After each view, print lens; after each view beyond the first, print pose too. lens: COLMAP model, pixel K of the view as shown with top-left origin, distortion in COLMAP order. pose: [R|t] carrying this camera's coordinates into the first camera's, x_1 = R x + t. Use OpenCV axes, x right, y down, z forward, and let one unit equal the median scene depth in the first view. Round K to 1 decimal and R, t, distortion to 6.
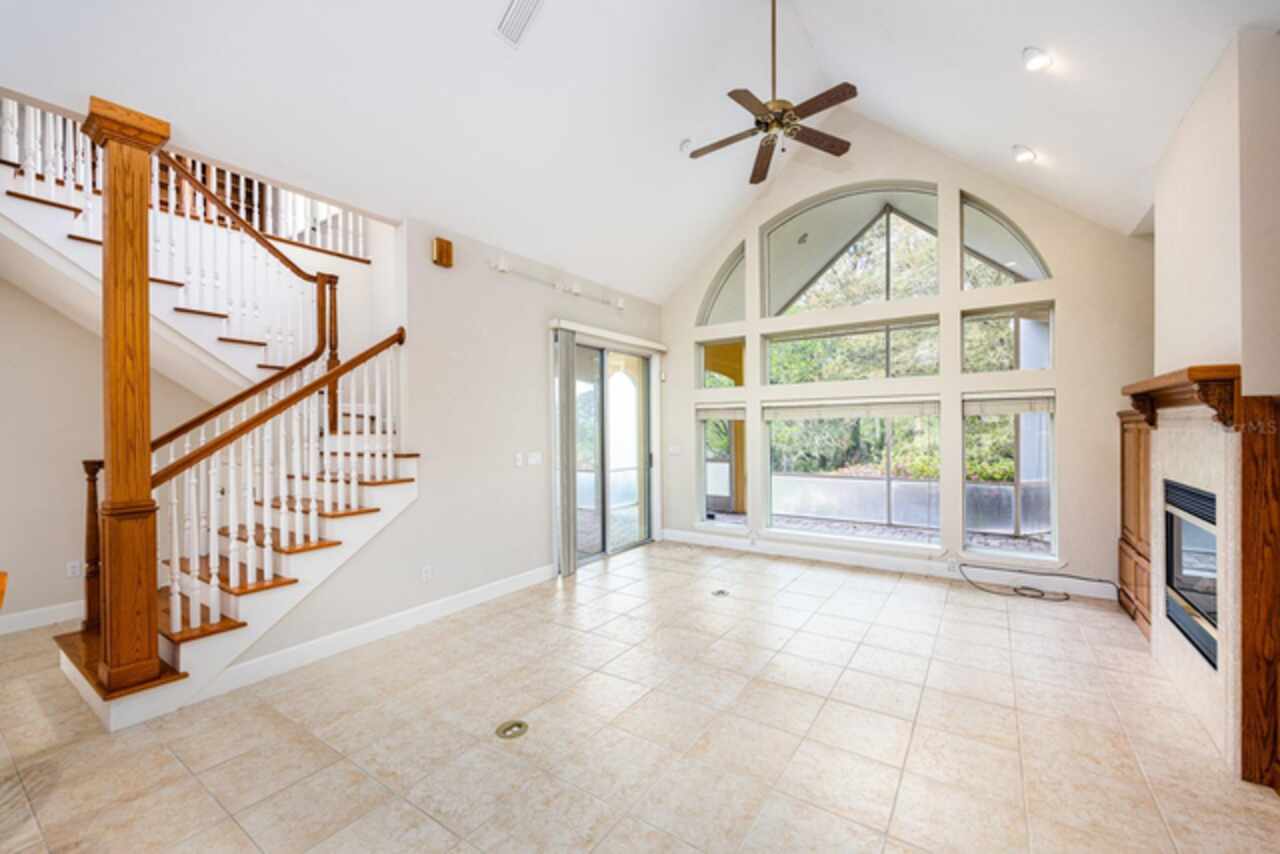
lens RADIAL K [[517.2, 0, 639.5], [0, 517.2, 429.7], [0, 0, 1]] dist [0.001885, -0.000287]
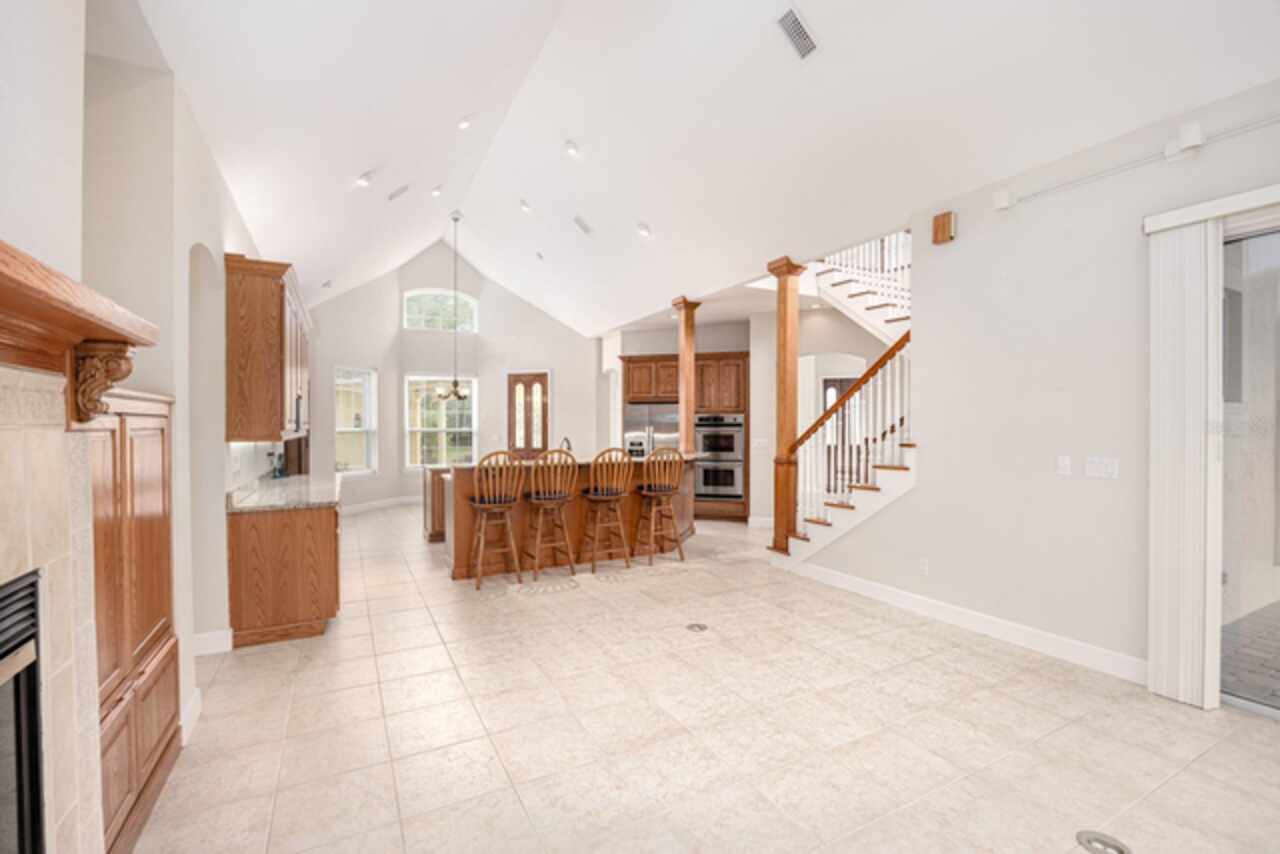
lens RADIAL K [[563.8, 0, 644.0], [0, 563.8, 426.5], [0, 0, 1]] dist [-0.001959, -0.000067]
pose [[-0.455685, 0.019885, -0.889919, 0.621254], [0.005790, 0.999796, 0.019375, -0.009844], [0.890122, 0.003677, -0.455707, 0.805686]]
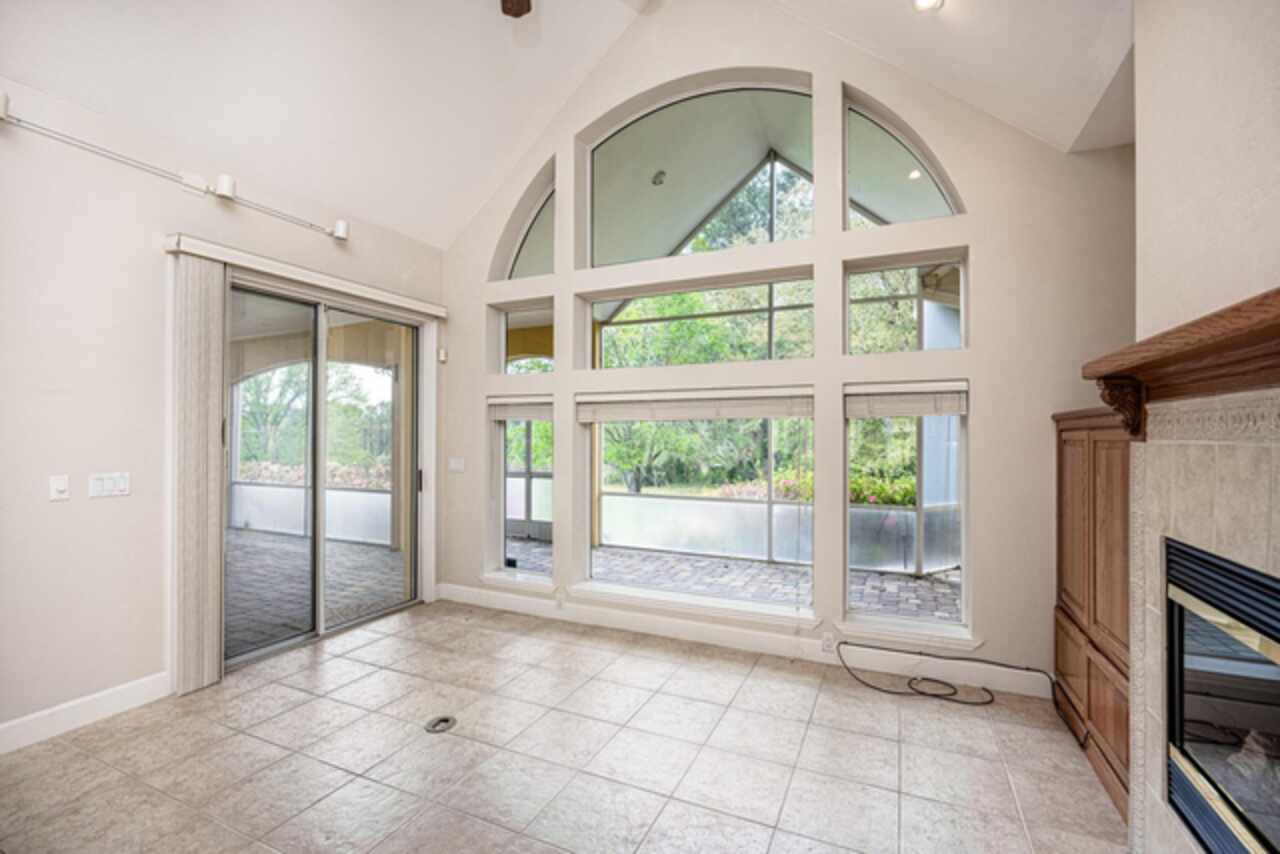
lens RADIAL K [[556.7, 0, 644.1], [0, 556.7, 431.5], [0, 0, 1]] dist [-0.005339, 0.000974]
pose [[0.986303, 0.012420, 0.164475, 0.250636], [-0.010828, 0.999885, -0.010576, 0.000696], [-0.164588, 0.008650, 0.986325, 0.333058]]
